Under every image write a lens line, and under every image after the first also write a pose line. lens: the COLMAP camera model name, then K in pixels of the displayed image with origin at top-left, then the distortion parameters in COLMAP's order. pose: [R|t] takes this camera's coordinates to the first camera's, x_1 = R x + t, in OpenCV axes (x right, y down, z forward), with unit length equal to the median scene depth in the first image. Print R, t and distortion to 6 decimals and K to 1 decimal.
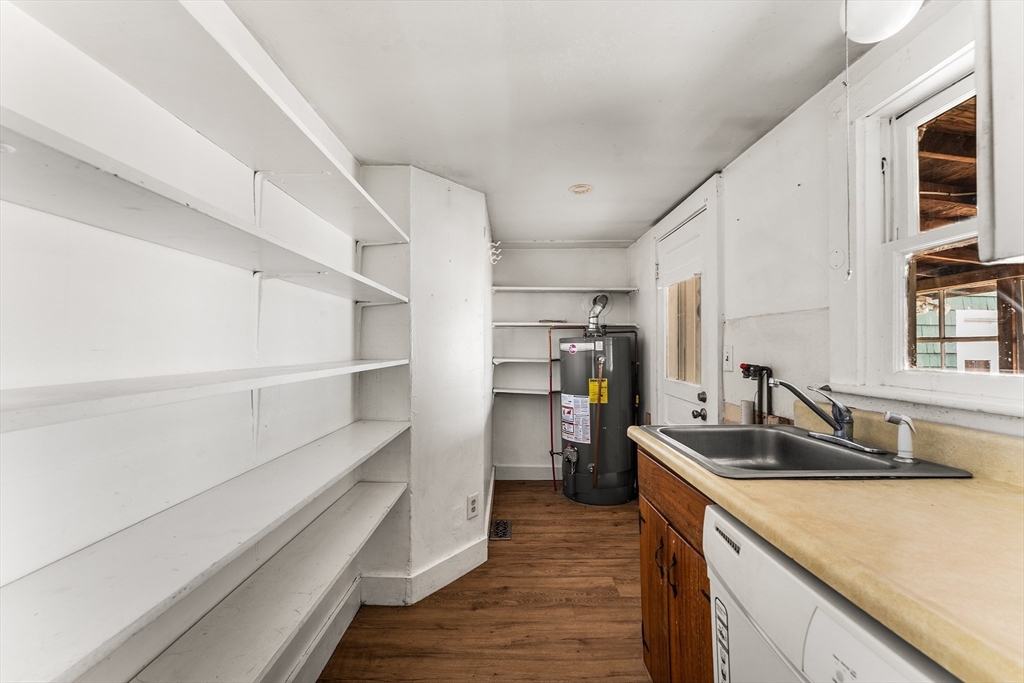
lens RADIAL K [[425.3, 0, 512.2], [0, 425.3, 343.4], [0, 0, 1]] dist [-0.001261, 0.000005]
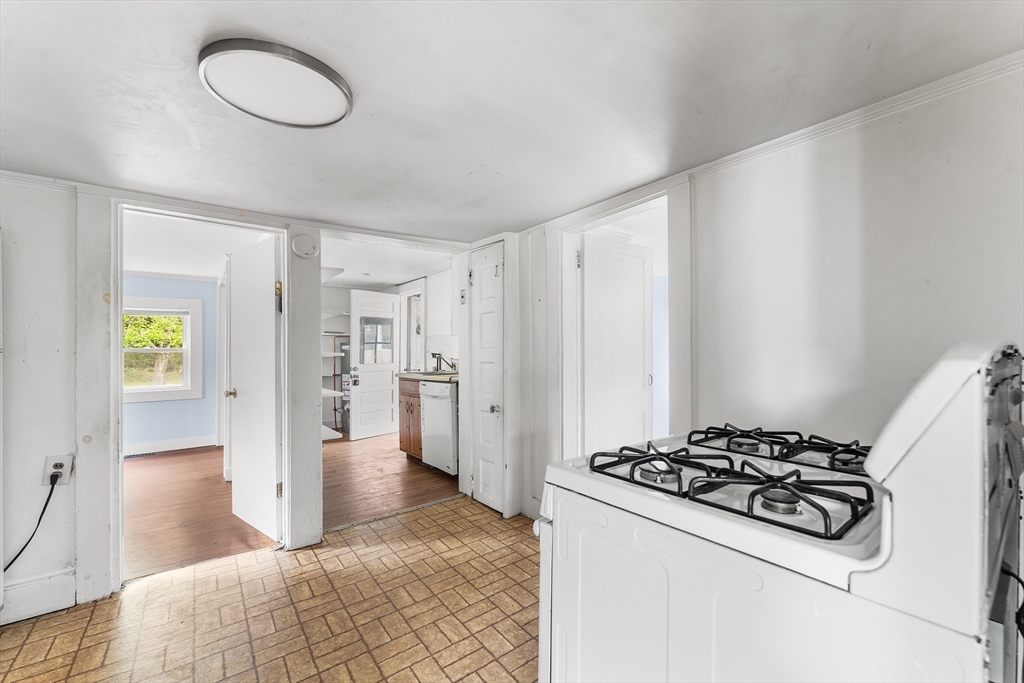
lens RADIAL K [[425.3, 0, 508.4], [0, 425.3, 348.2], [0, 0, 1]] dist [-0.001261, 0.000005]
pose [[0.798343, -0.000726, 0.602203, -0.775761], [-0.003611, 0.999976, 0.005993, -0.005869], [-0.602192, -0.006960, 0.798321, -1.602003]]
